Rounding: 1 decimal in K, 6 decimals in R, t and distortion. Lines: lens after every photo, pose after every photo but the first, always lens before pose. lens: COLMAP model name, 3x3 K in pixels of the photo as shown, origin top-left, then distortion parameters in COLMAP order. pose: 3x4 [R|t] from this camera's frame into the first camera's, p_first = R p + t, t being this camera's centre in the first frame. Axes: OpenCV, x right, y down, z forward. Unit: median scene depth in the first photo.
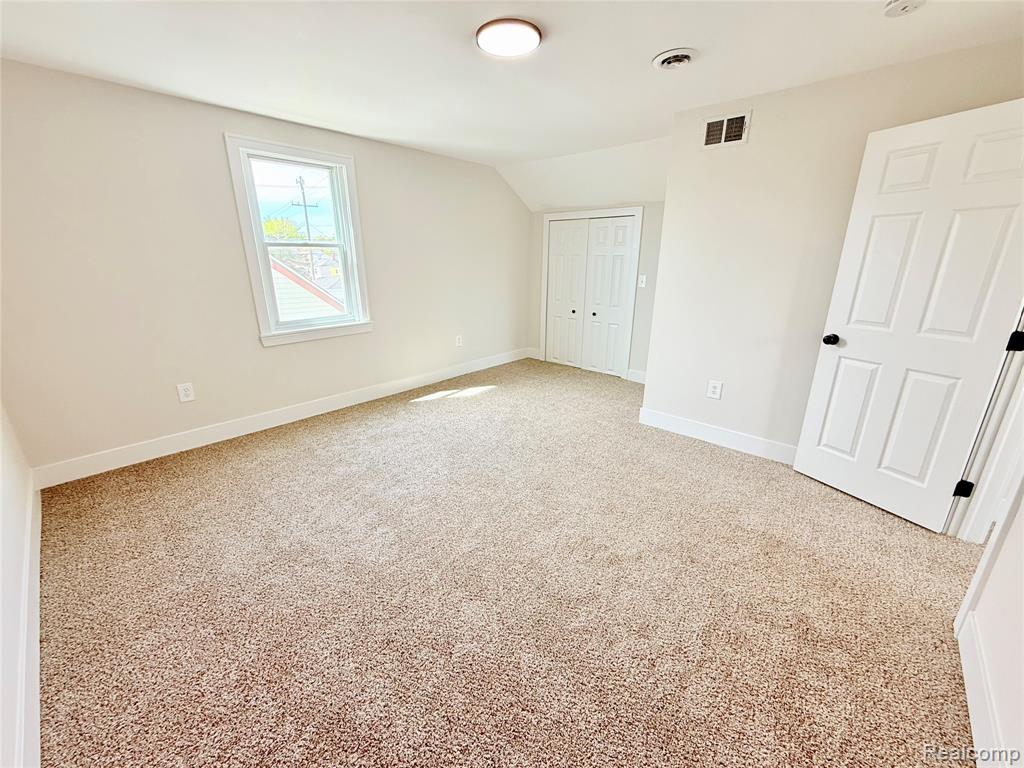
lens RADIAL K [[408.4, 0, 506.0], [0, 408.4, 382.8], [0, 0, 1]] dist [-0.001777, 0.000192]
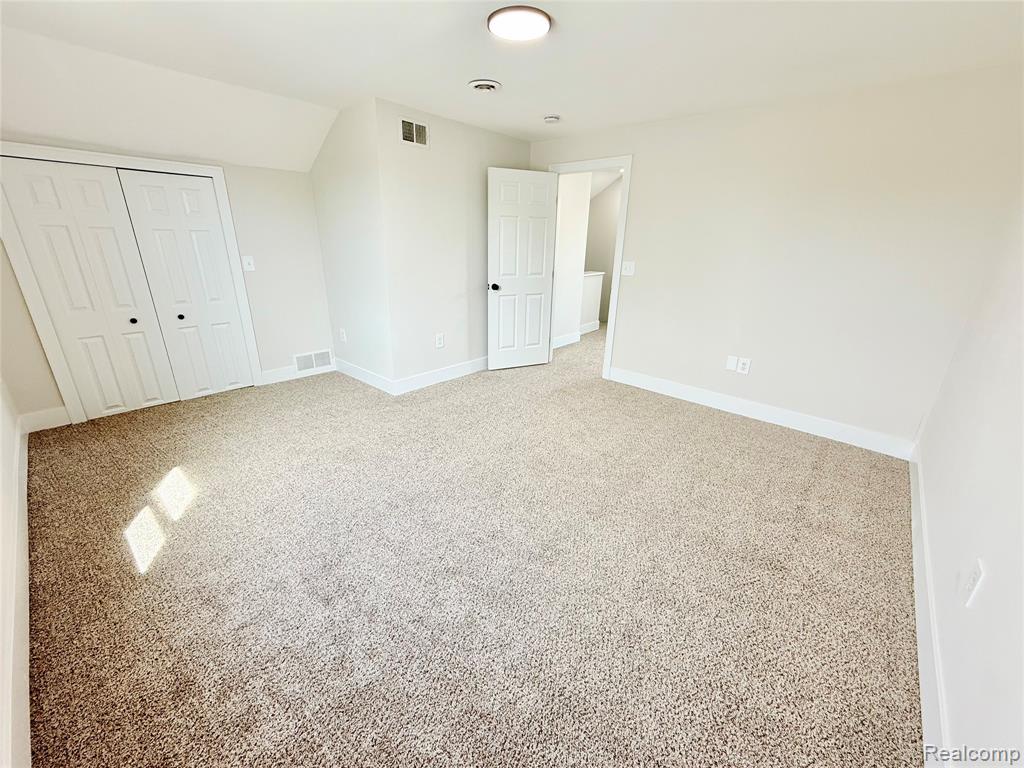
lens RADIAL K [[408.4, 0, 511.4], [0, 408.4, 381.8], [0, 0, 1]] dist [-0.001777, 0.000192]
pose [[-0.012445, -0.332931, 0.942869, -0.694822], [0.275556, 0.905289, 0.323298, -0.203075], [-0.961204, 0.263837, 0.080474, 0.649383]]
